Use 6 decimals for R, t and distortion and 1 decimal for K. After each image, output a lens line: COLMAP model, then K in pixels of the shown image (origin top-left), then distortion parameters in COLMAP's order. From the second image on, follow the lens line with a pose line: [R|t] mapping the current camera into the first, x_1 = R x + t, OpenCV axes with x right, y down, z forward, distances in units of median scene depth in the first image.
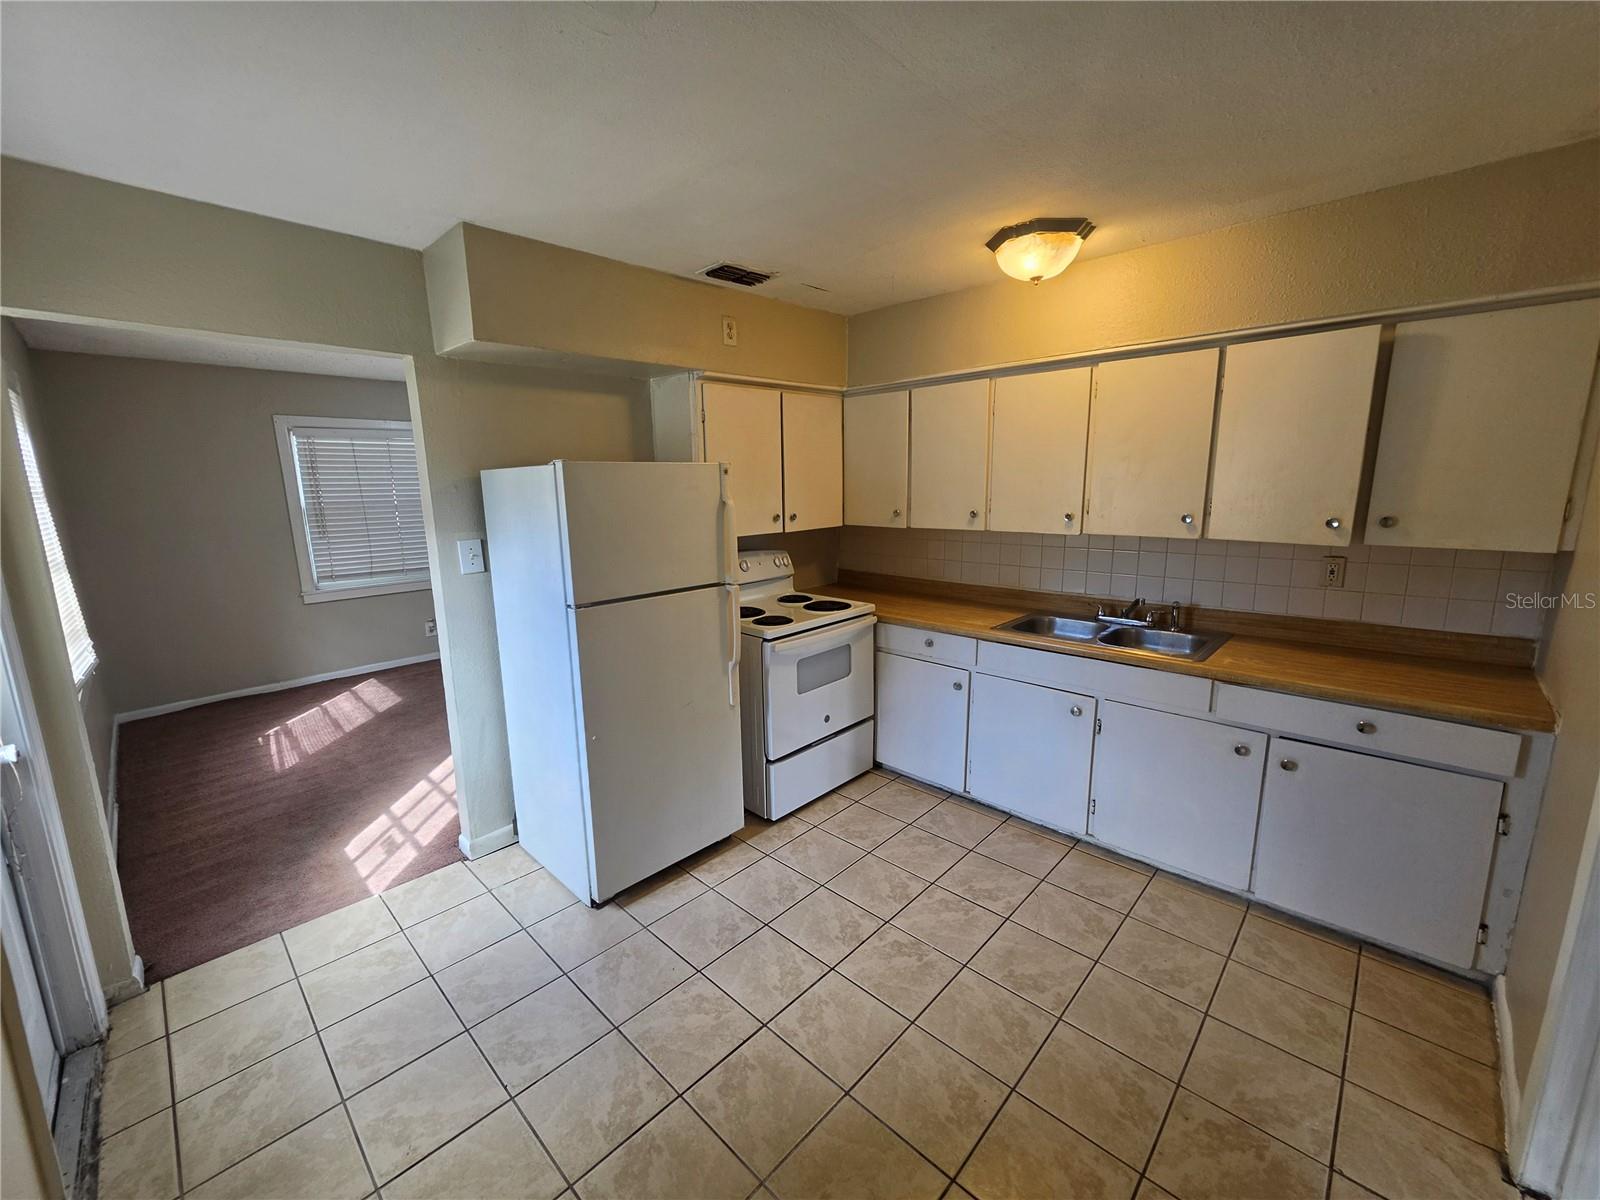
lens RADIAL K [[638.1, 0, 774.8], [0, 638.1, 599.8], [0, 0, 1]] dist [-0.008720, 0.000180]
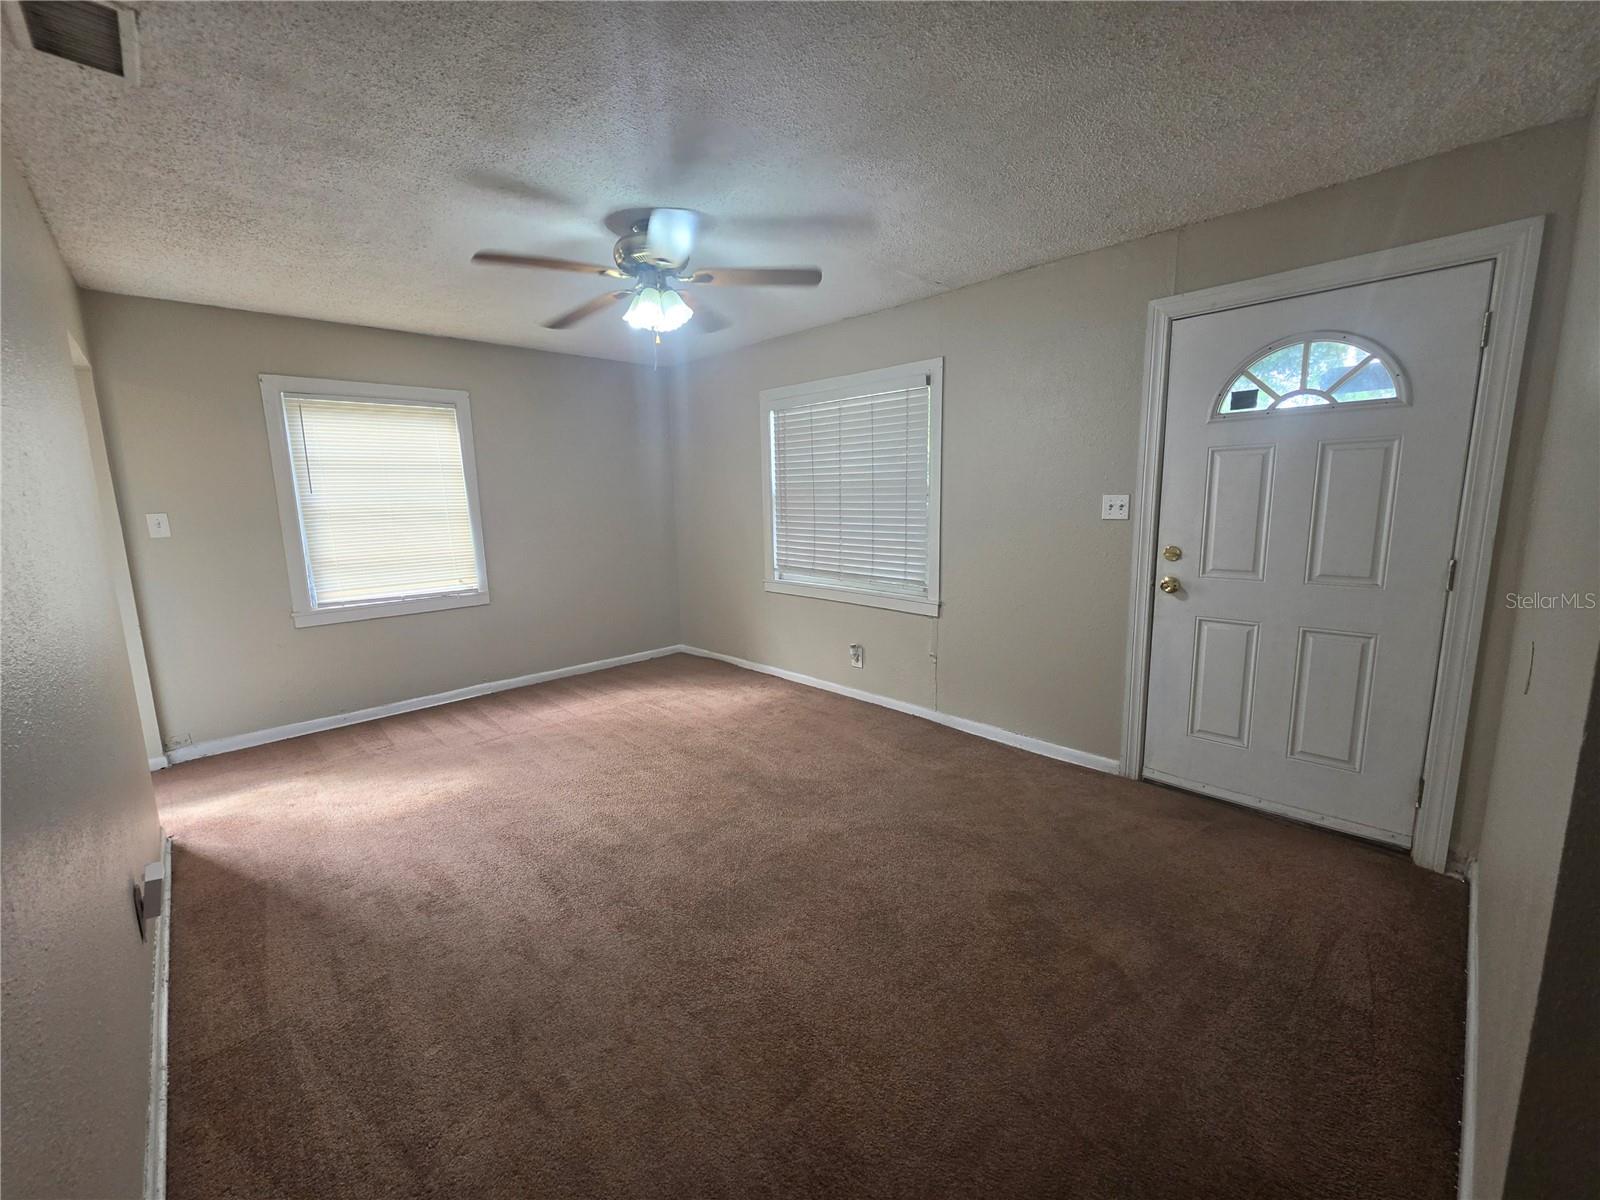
lens RADIAL K [[646.3, 0, 783.4], [0, 646.3, 596.1], [0, 0, 1]] dist [-0.001297, 0.000058]
pose [[-0.032789, 0.182691, -0.982623, 0.308826], [-0.158510, 0.969758, 0.185588, -0.243173], [0.986813, 0.161841, -0.002839, 1.480800]]
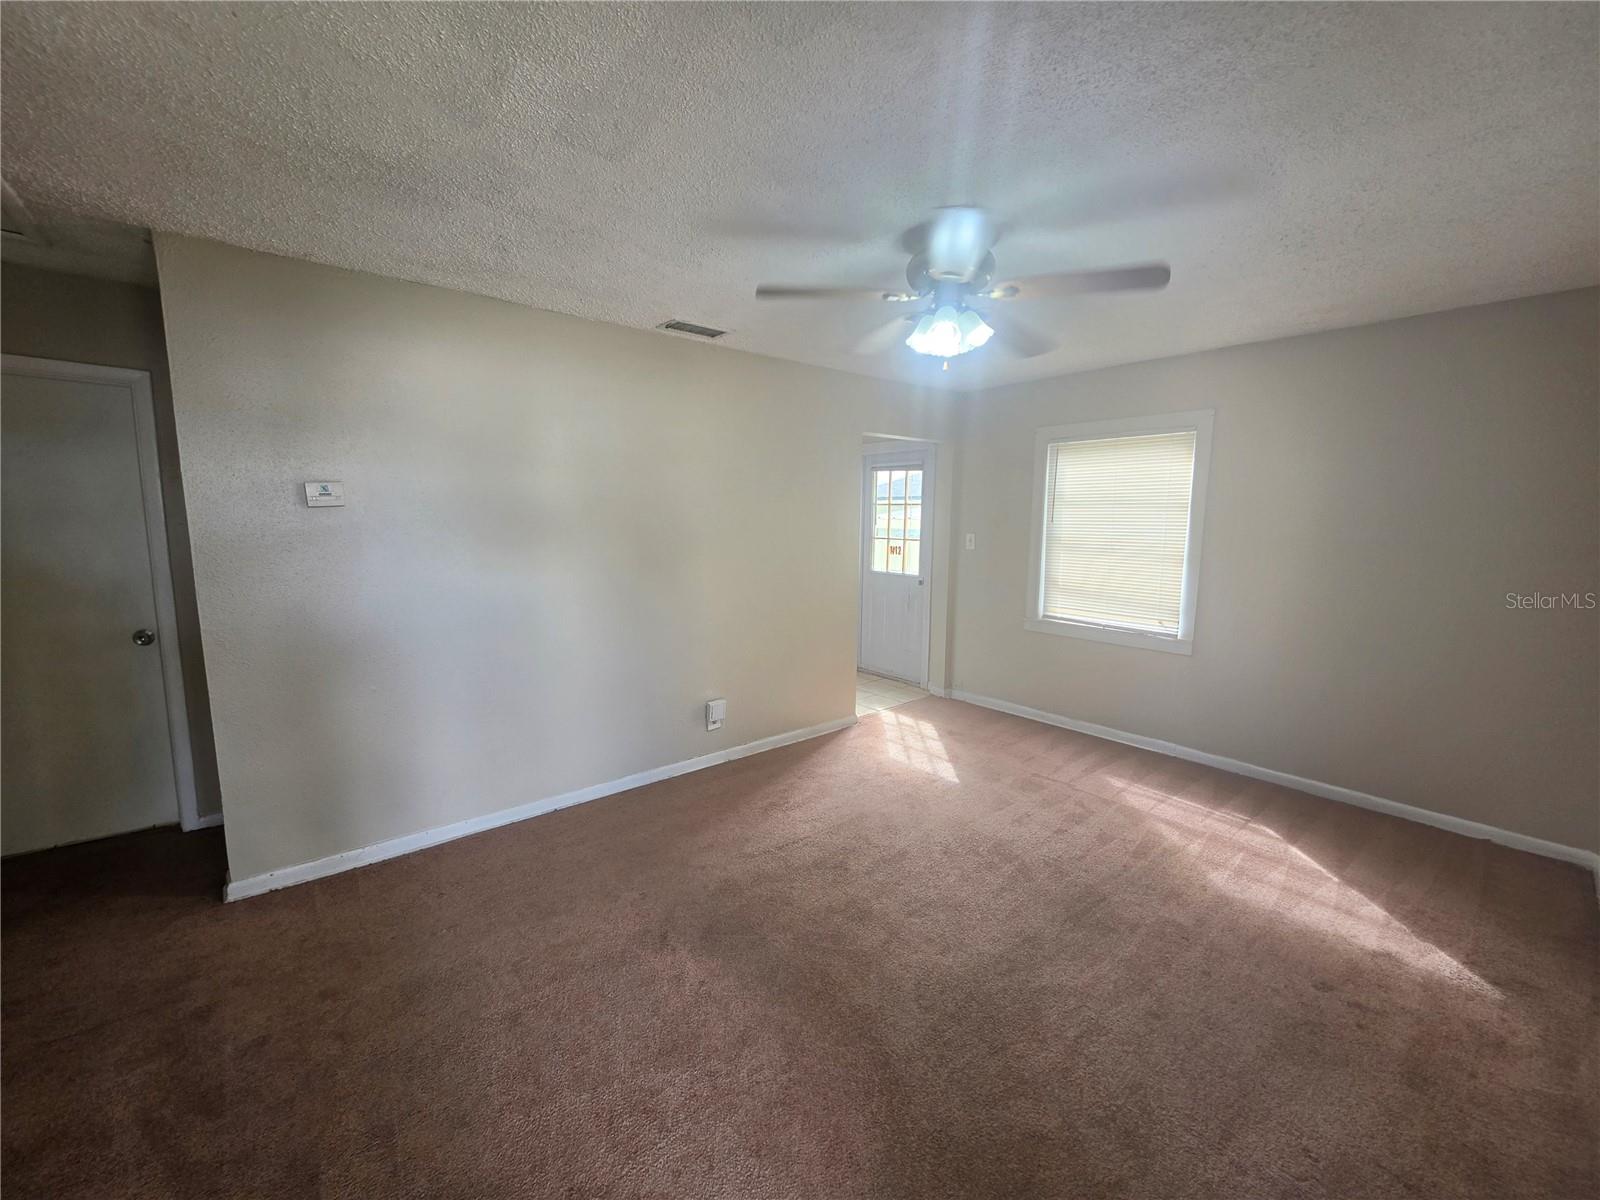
lens RADIAL K [[638.1, 0, 774.8], [0, 638.1, 599.8], [0, 0, 1]] dist [-0.008720, 0.000180]
pose [[-0.993155, 0.003295, 0.116756, -0.368135], [0.038996, 0.951601, 0.304853, -0.345983], [-0.110101, 0.307320, -0.945216, 1.977855]]
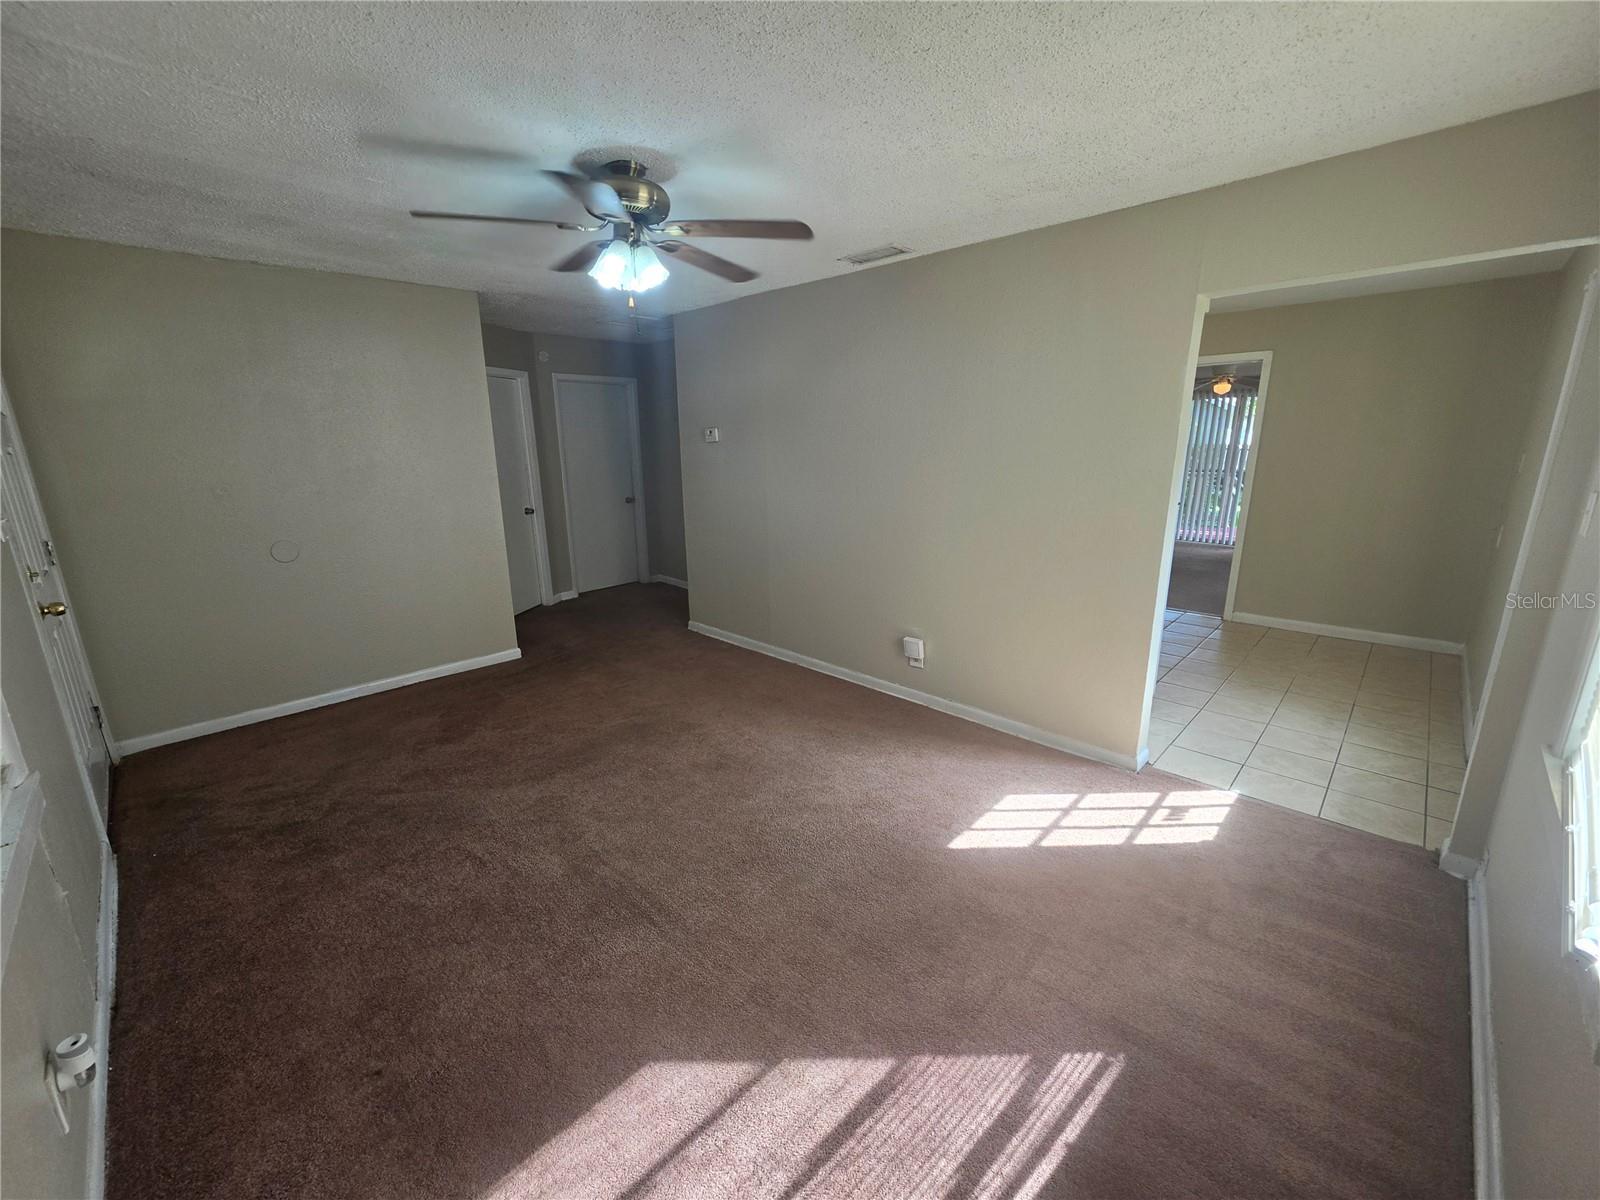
lens RADIAL K [[646.3, 0, 783.4], [0, 646.3, 596.1], [0, 0, 1]] dist [-0.001297, 0.000058]
pose [[-0.000682, -0.222952, 0.974829, -1.168386], [0.194676, 0.956149, 0.218816, -0.195029], [-0.980867, 0.189926, 0.042751, 1.164427]]
